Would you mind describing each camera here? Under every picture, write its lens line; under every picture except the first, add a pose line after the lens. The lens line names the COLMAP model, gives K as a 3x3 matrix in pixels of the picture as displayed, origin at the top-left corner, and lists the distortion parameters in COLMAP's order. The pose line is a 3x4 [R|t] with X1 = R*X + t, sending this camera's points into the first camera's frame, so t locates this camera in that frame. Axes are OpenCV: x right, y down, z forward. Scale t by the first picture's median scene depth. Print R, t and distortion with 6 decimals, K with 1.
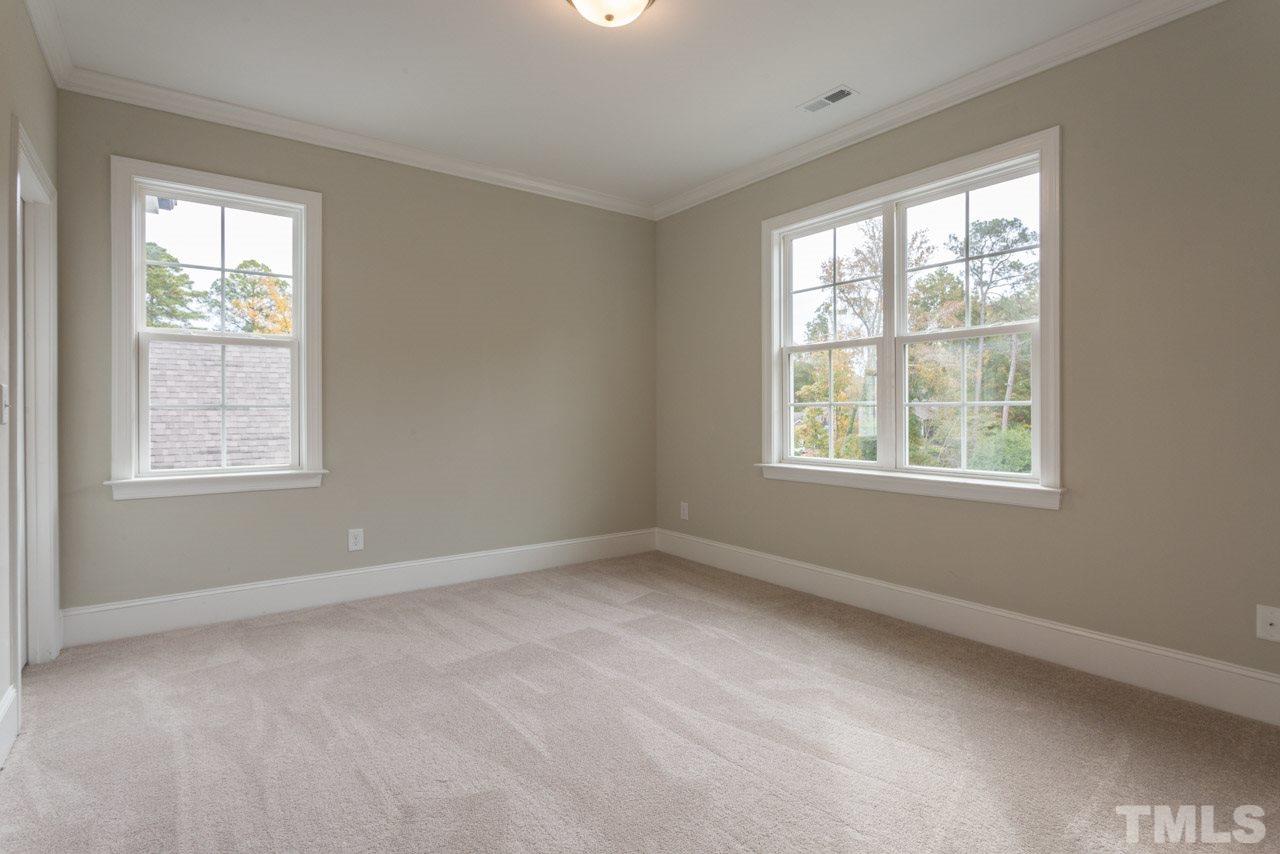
lens RADIAL K [[607.3, 0, 638.3], [0, 607.3, 413.2], [0, 0, 1]] dist [0.001594, 0.000307]
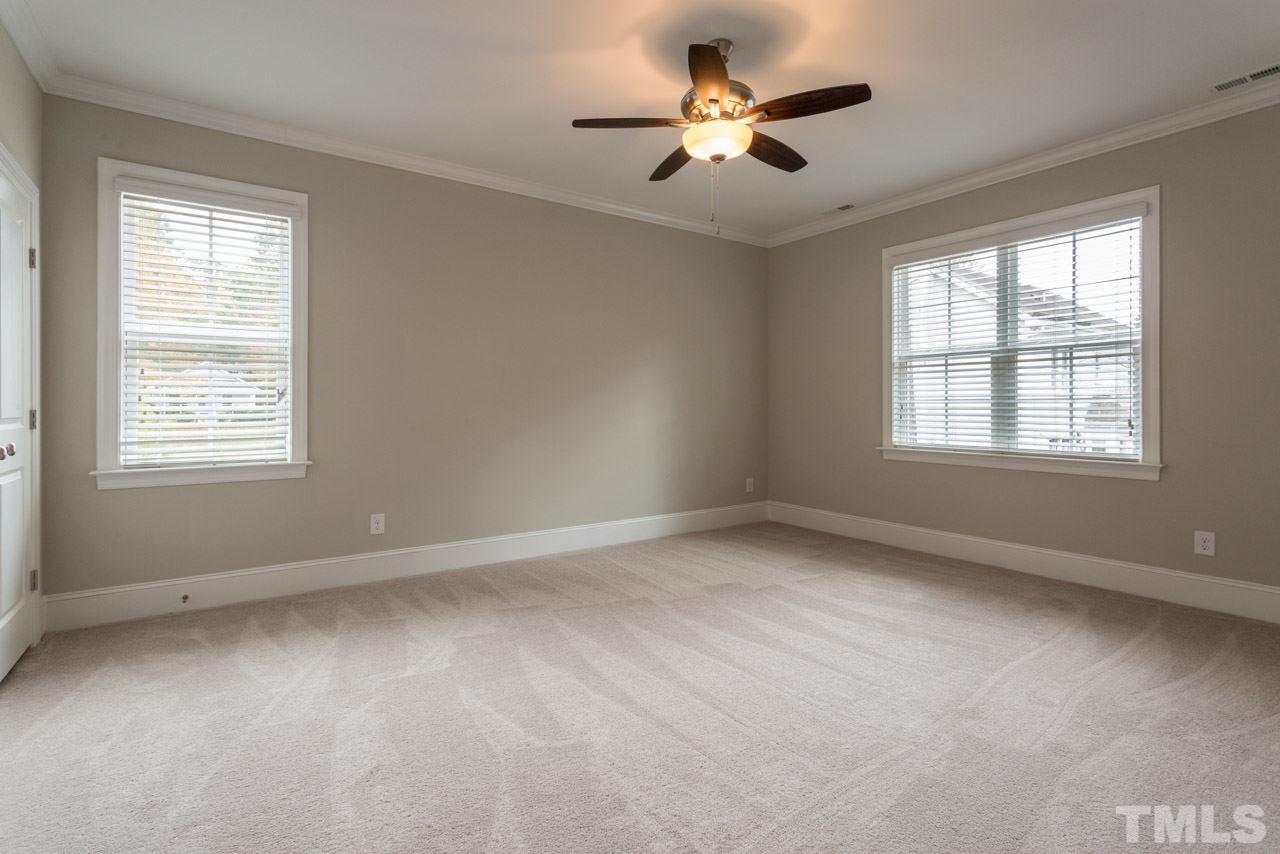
lens RADIAL K [[589.7, 0, 593.8], [0, 589.7, 404.9], [0, 0, 1]] dist [0.009118, -0.000192]
pose [[0.998999, 0.000177, -0.044735, -0.273333], [-0.000297, 0.999996, -0.002677, -0.000078], [0.044735, 0.002687, 0.998995, -0.196620]]
